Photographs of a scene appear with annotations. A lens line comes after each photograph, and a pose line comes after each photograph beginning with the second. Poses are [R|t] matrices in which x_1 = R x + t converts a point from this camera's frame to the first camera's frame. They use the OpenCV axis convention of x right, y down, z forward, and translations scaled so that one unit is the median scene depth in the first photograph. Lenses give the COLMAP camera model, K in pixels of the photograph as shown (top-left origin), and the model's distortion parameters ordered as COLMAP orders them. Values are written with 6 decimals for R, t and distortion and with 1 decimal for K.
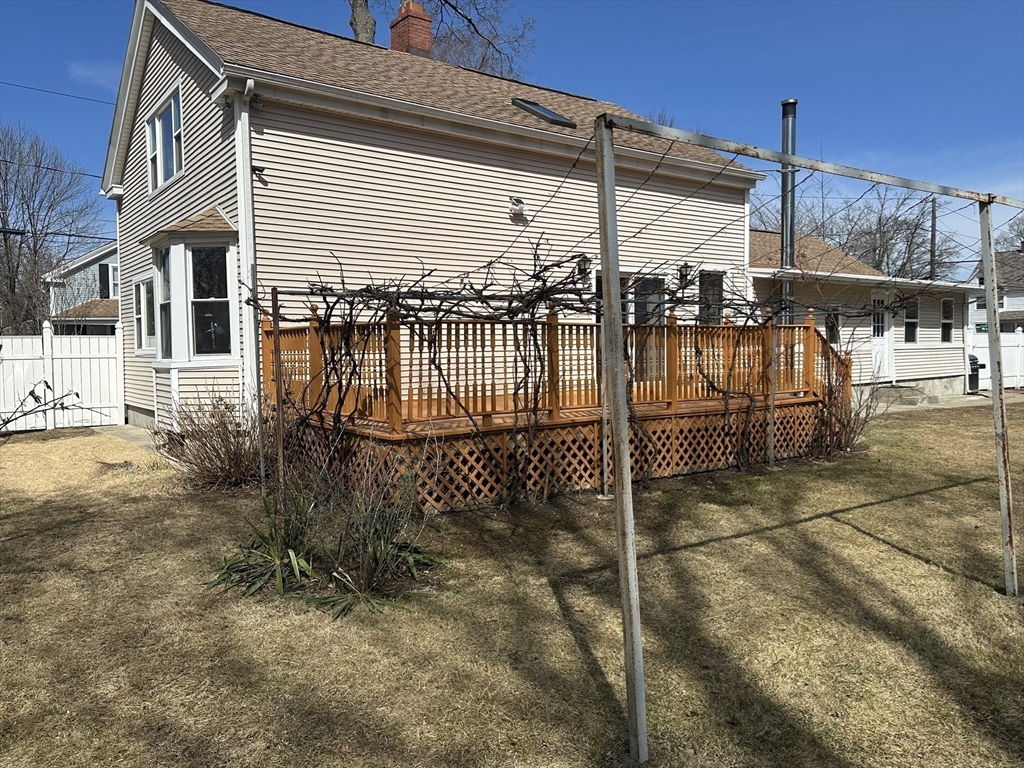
lens RADIAL K [[756.0, 0, 510.9], [0, 756.0, 381.4], [0, 0, 1]] dist [-0.003064, 0.000073]
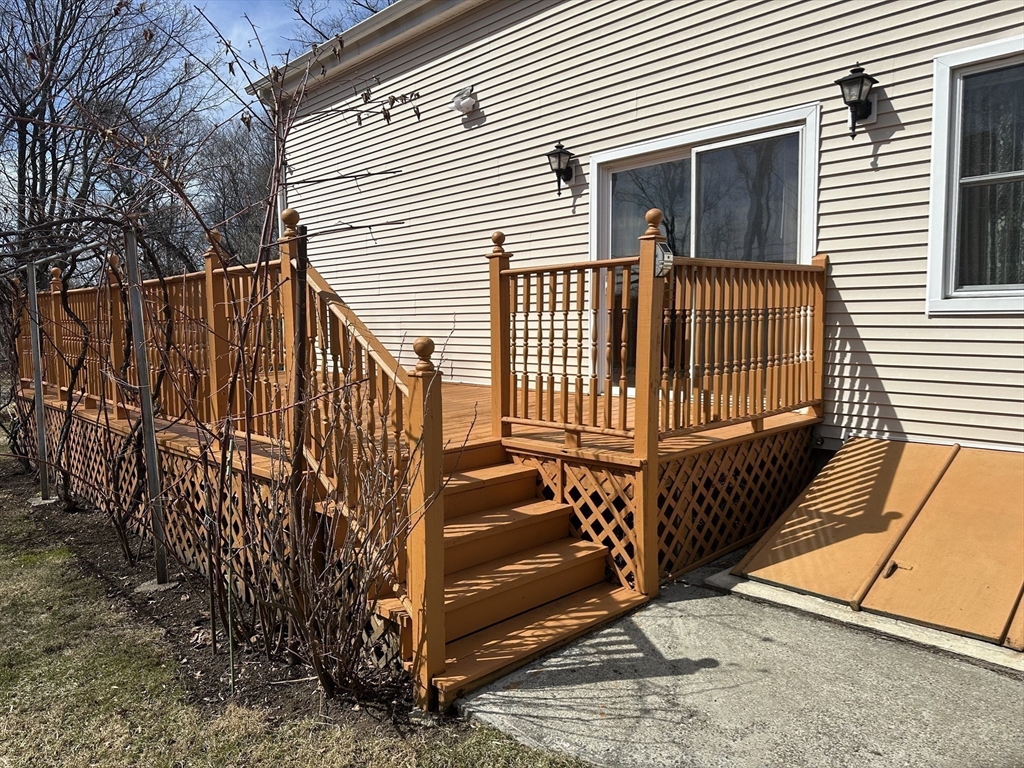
lens RADIAL K [[768.5, 0, 512.4], [0, 768.5, 385.3], [0, 0, 1]] dist [0.029875, -0.006576]
pose [[0.093597, 0.088318, -0.991685, 0.595127], [-0.041745, 0.995530, 0.084720, -0.038748], [0.994735, 0.033469, 0.096865, 0.910247]]
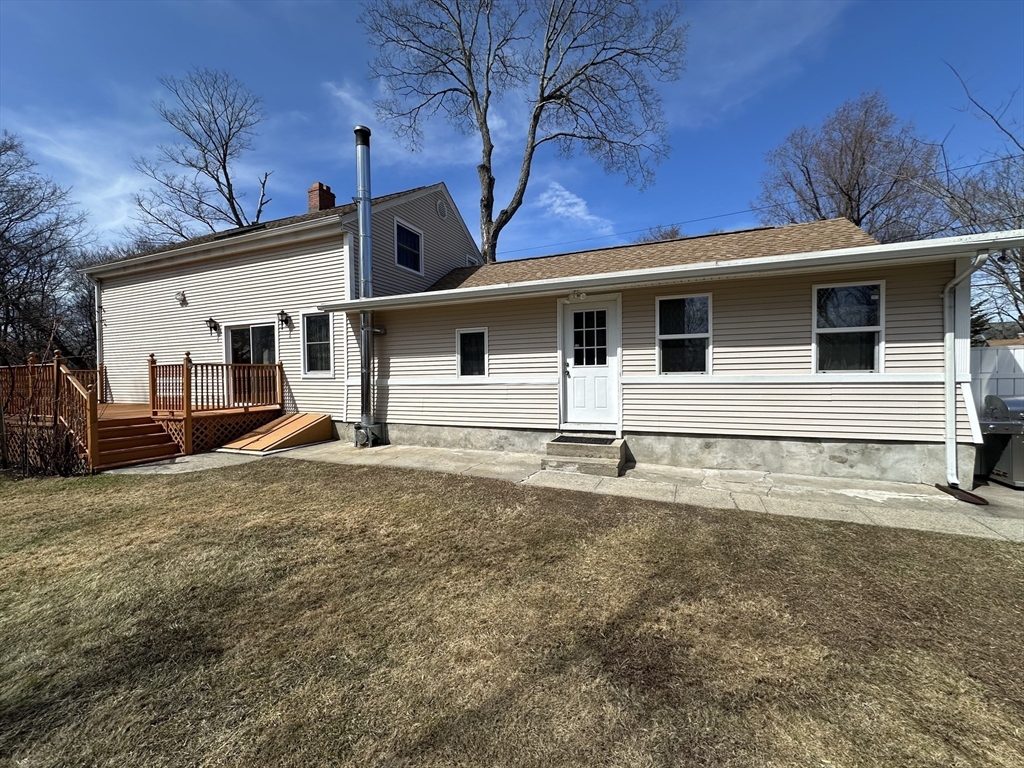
lens RADIAL K [[412.2, 0, 510.1], [0, 412.2, 384.0], [0, 0, 1]] dist [-0.002270, -0.000222]
pose [[0.501446, 0.019433, -0.864970, 1.187200], [-0.038858, 0.999245, -0.000077, -0.057829], [0.864316, 0.033649, 0.501823, 1.148068]]
